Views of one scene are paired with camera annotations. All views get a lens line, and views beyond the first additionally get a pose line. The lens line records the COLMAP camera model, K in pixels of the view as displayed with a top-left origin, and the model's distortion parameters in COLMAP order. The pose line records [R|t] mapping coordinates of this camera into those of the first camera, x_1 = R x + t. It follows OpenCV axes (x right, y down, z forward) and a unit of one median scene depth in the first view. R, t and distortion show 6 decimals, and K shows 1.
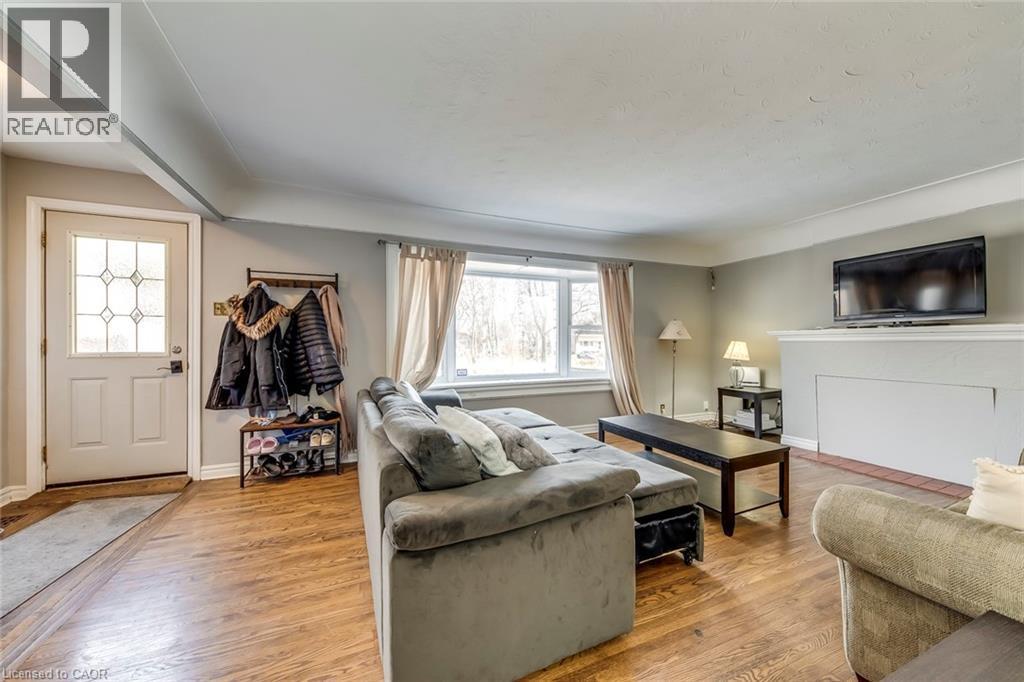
lens RADIAL K [[373.2, 0, 512.0], [0, 373.2, 341.0], [0, 0, 1]] dist [-0.000585, -0.000351]
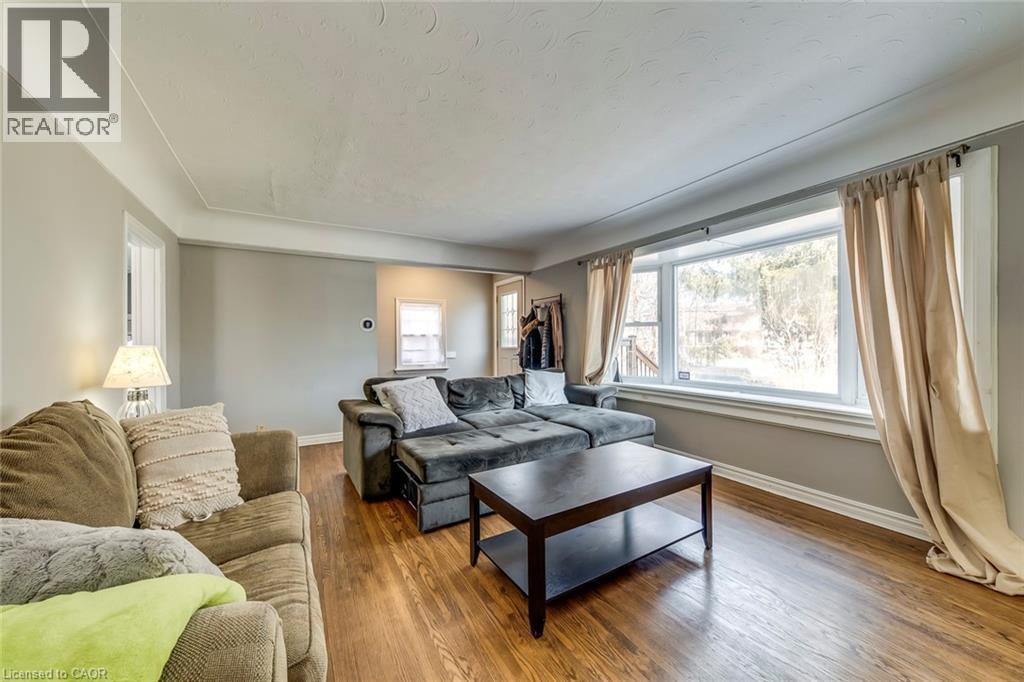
lens RADIAL K [[391.9, 0, 512.0], [0, 391.9, 341.0], [0, 0, 1]] dist [0.007114, -0.000329]
pose [[0.099477, -0.000333, -0.995040, 0.955996], [0.009737, 0.999952, 0.000639, -0.003352], [0.994992, -0.009752, 0.099475, 0.635148]]
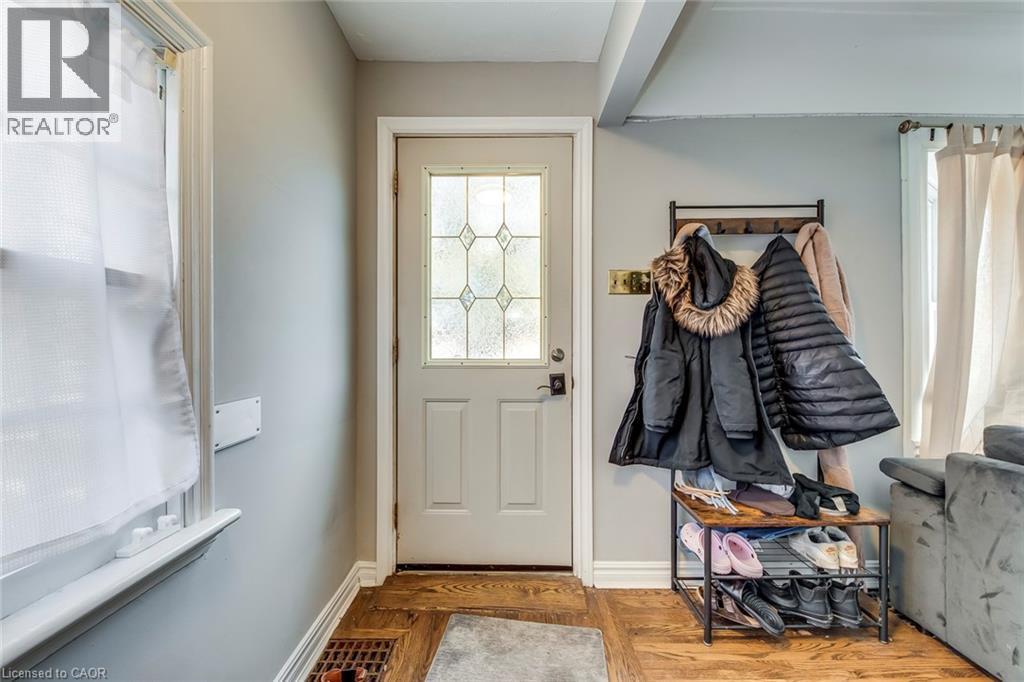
lens RADIAL K [[391.9, 0, 512.0], [0, 391.9, 341.0], [0, 0, 1]] dist [0.007114, -0.000329]
pose [[0.917754, -0.006844, -0.397090, -0.611054], [0.004605, 0.999968, -0.006593, 0.004405], [0.397122, 0.004223, 0.917756, 0.347976]]
